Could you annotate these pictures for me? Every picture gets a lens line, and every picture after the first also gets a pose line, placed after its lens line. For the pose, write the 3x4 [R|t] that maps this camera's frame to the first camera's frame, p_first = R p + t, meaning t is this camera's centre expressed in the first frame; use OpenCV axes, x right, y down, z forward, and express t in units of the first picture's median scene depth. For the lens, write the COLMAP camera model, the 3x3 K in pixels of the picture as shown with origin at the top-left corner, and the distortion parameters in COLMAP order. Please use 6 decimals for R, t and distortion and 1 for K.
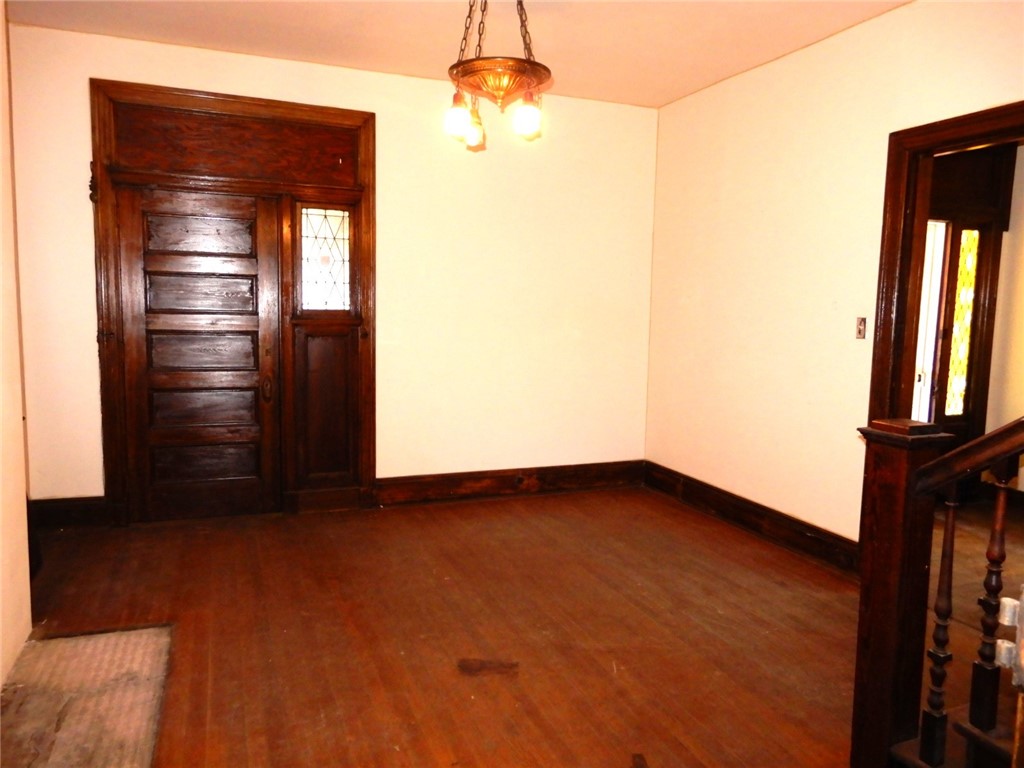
lens RADIAL K [[724.6, 0, 513.9], [0, 724.6, 383.0], [0, 0, 1]] dist [0.001521, 0.004457]
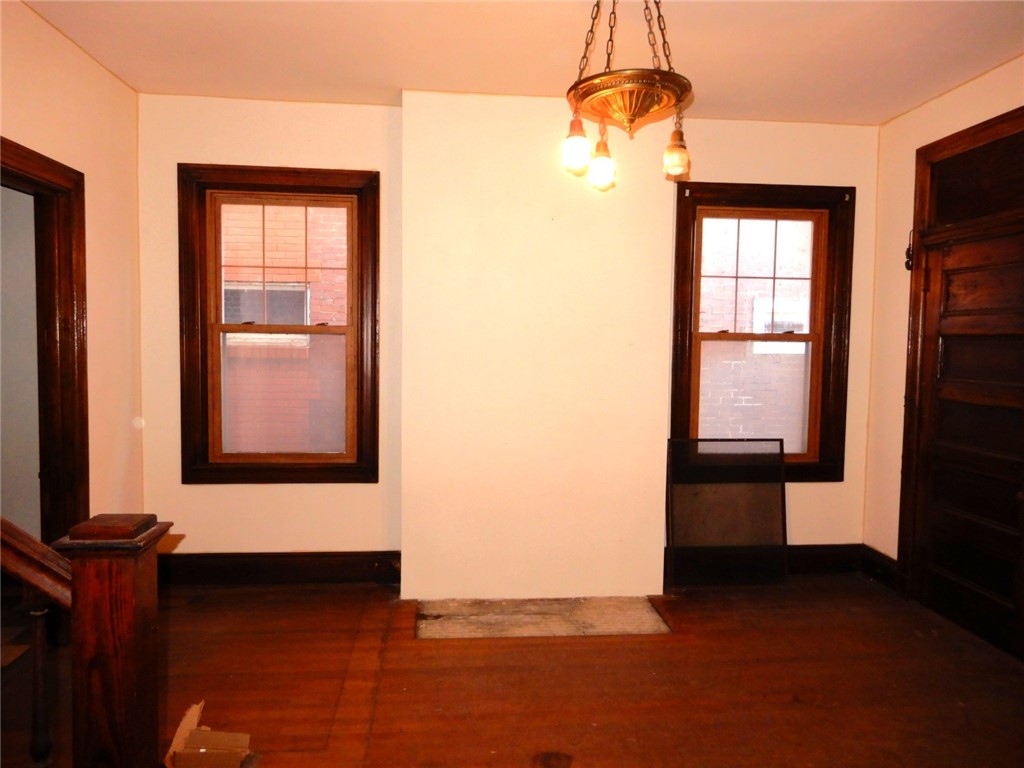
lens RADIAL K [[724.6, 0, 501.8], [0, 724.6, 380.1], [0, 0, 1]] dist [0.001521, 0.004457]
pose [[-0.284314, 0.025570, -0.958390, 0.852859], [-0.125220, 0.990091, 0.063563, -0.137433], [0.950518, 0.138081, -0.278295, 1.164998]]
